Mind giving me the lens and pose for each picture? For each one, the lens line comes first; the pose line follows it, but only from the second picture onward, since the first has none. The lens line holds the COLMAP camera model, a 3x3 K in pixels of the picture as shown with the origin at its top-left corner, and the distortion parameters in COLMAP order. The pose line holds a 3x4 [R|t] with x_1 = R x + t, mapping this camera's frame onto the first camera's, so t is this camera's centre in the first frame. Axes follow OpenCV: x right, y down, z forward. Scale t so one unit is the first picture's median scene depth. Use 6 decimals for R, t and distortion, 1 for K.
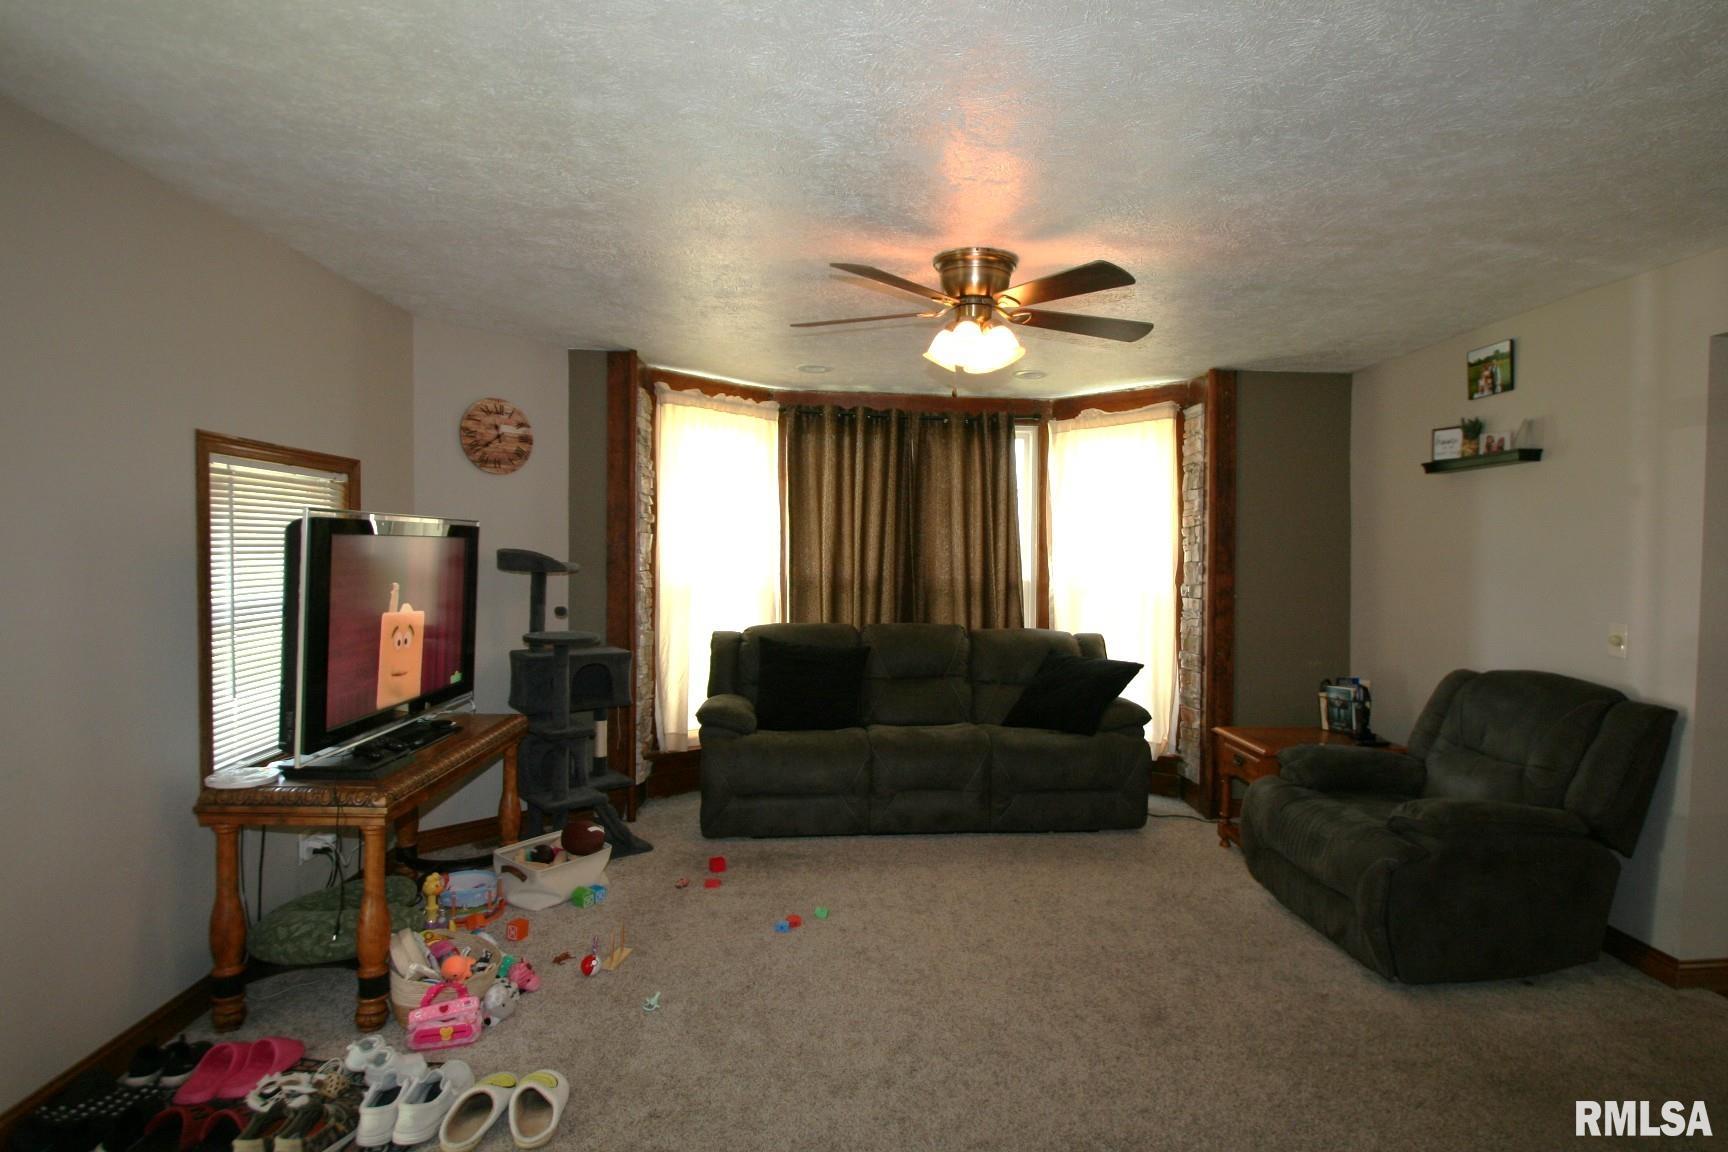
lens RADIAL K [[932.4, 0, 896.7], [0, 932.4, 581.3], [0, 0, 1]] dist [-0.003307, -0.000377]
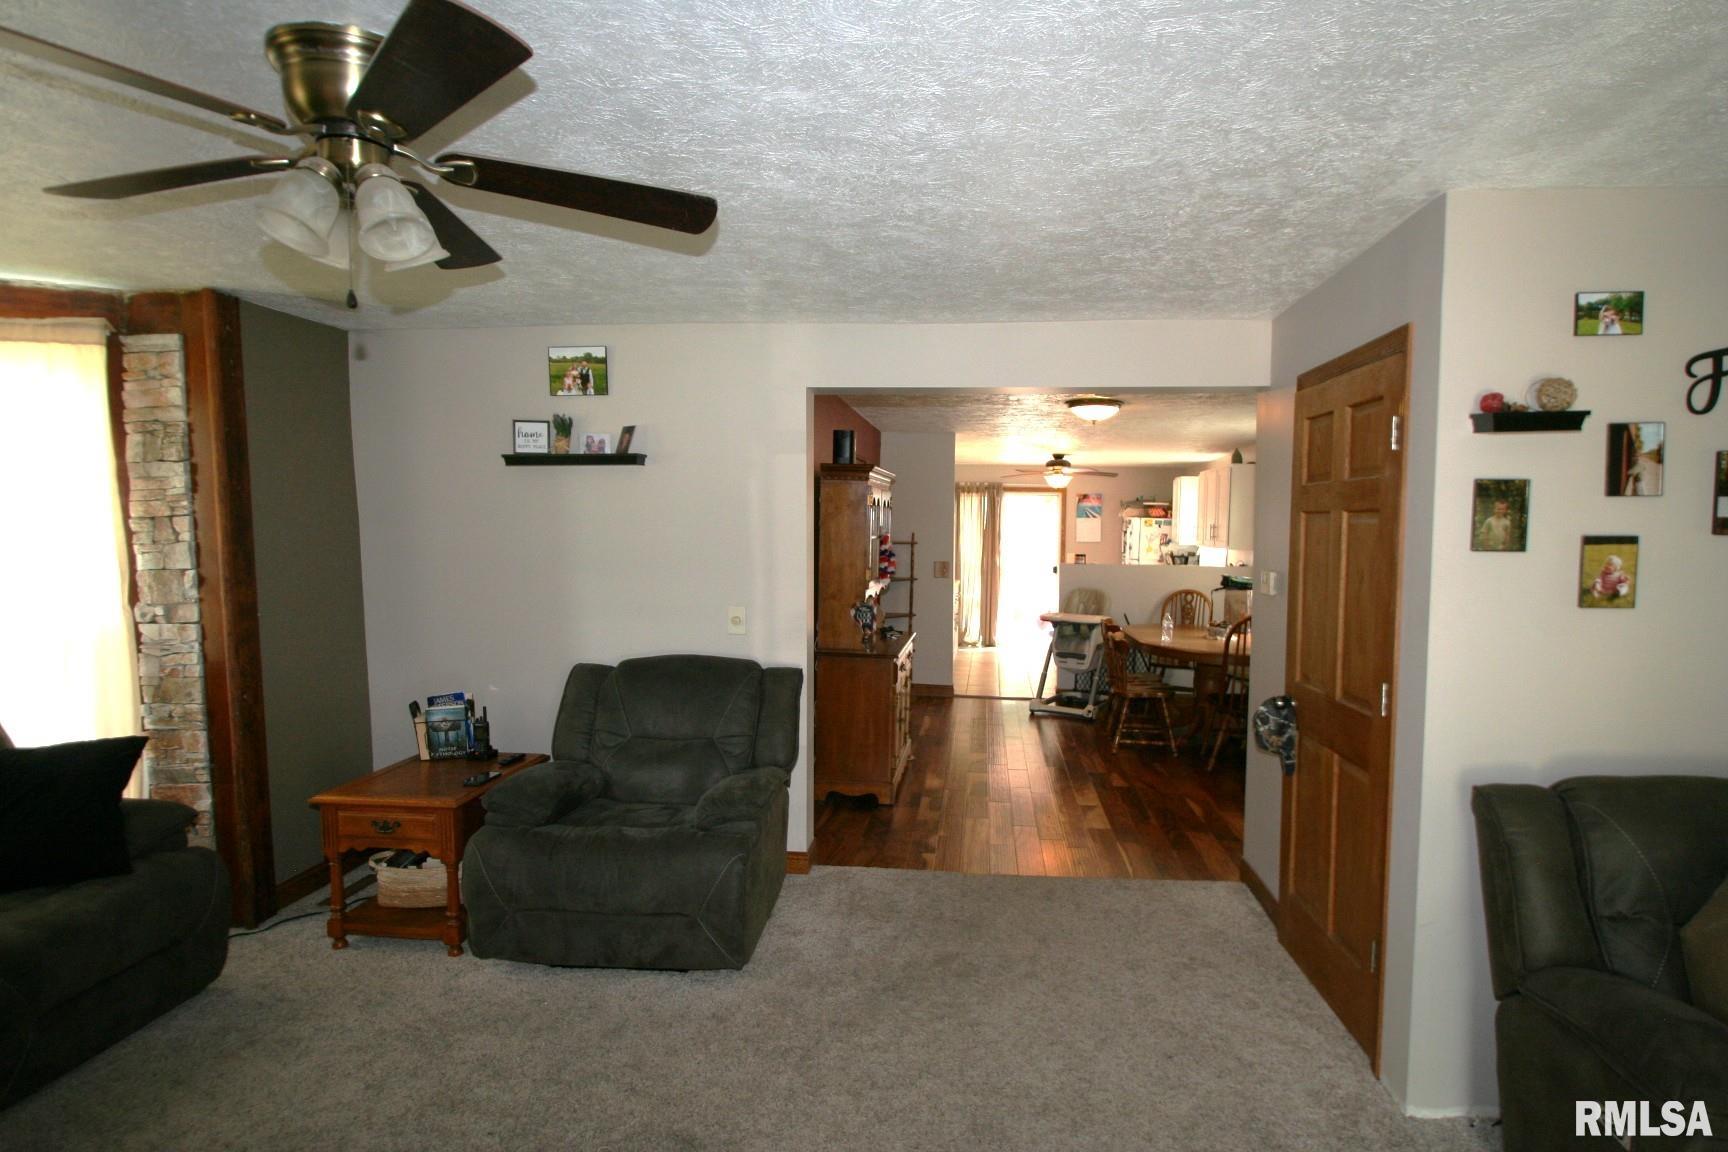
lens RADIAL K [[932.4, 0, 896.7], [0, 932.4, 581.3], [0, 0, 1]] dist [-0.003307, -0.000377]
pose [[0.166733, -0.072101, 0.983362, -0.312226], [0.032565, 0.997181, 0.067593, -0.049915], [-0.985464, 0.020753, 0.168611, 0.455499]]
